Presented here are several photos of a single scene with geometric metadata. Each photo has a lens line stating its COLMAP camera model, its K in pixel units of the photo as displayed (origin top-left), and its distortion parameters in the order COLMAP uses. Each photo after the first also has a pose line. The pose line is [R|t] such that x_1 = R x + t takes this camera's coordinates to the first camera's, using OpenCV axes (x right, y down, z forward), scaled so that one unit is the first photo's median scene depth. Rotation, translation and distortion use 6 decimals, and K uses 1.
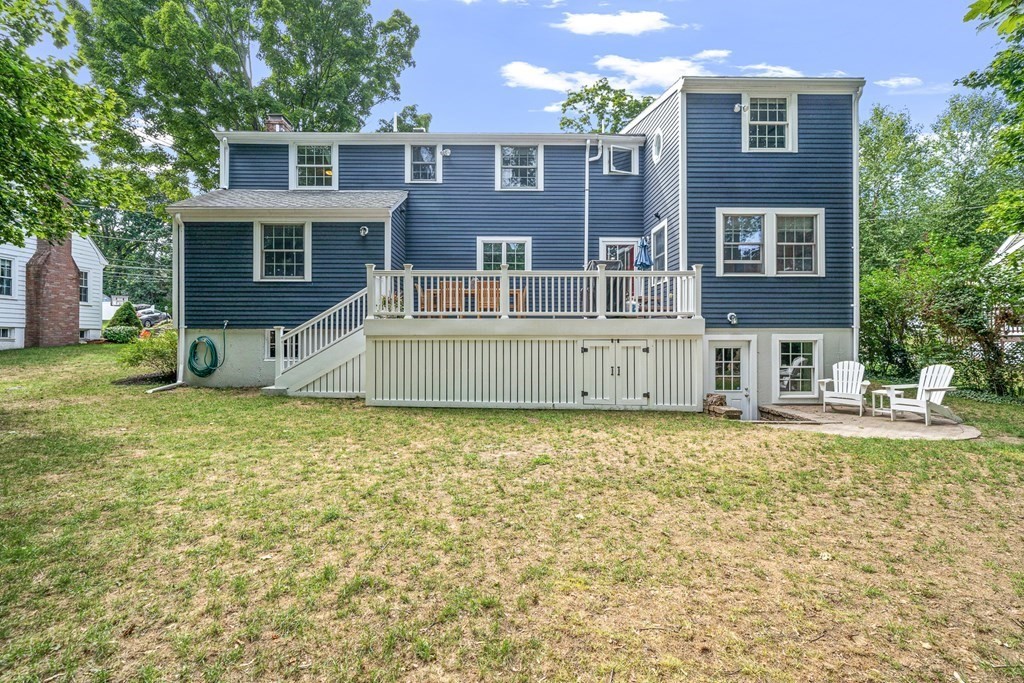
lens RADIAL K [[494.2, 0, 514.1], [0, 494.2, 338.4], [0, 0, 1]] dist [-0.003206, 0.000114]
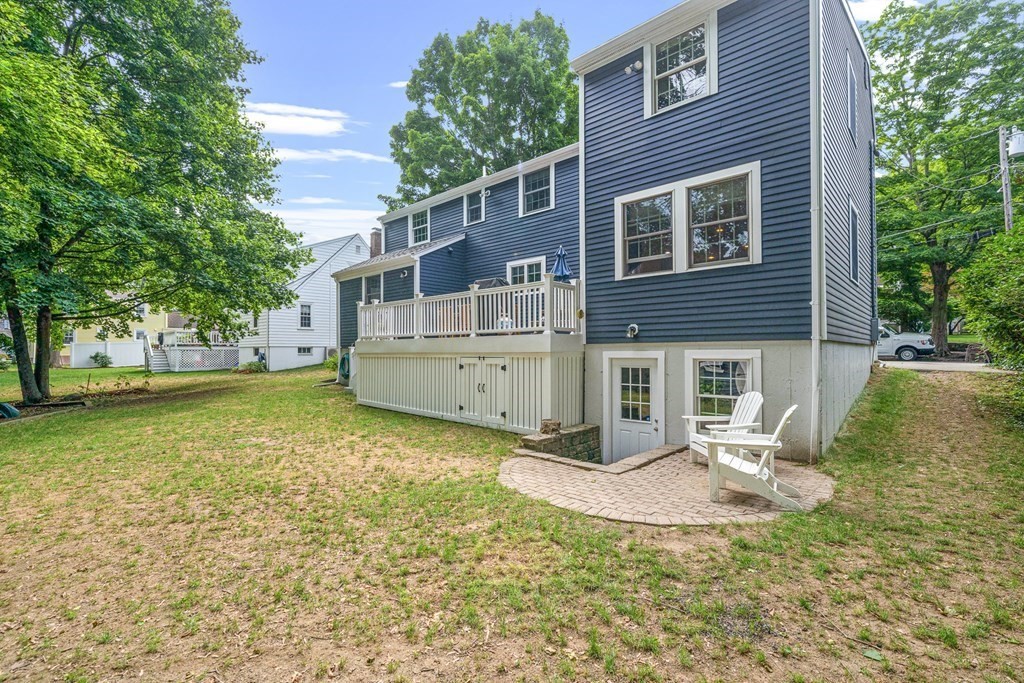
lens RADIAL K [[456.2, 0, 515.0], [0, 456.2, 345.2], [0, 0, 1]] dist [0.002091, 0.000038]
pose [[0.724681, -0.010281, -0.689008, 0.804055], [0.007081, 0.999947, -0.007473, -0.013159], [0.689048, 0.000537, 0.724715, 0.326225]]
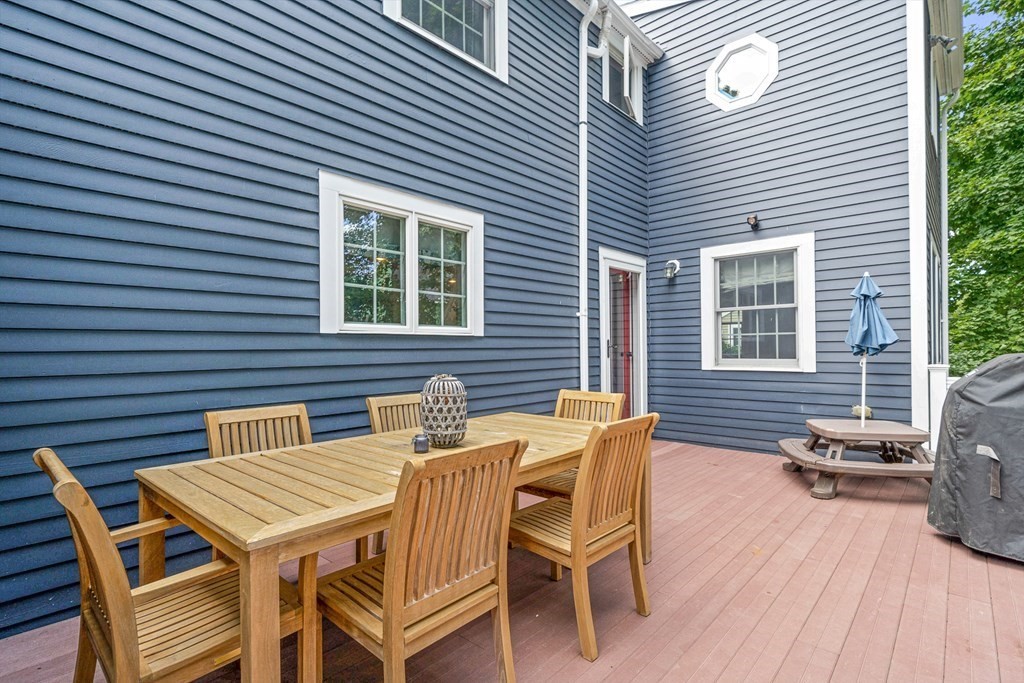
lens RADIAL K [[499.0, 0, 518.0], [0, 499.0, 338.0], [0, 0, 1]] dist [0.013435, -0.000220]
pose [[0.679639, 0.004996, 0.733529, -0.231950], [0.004529, 0.999929, -0.011007, -0.152125], [-0.733532, 0.010803, 0.679569, 0.949836]]
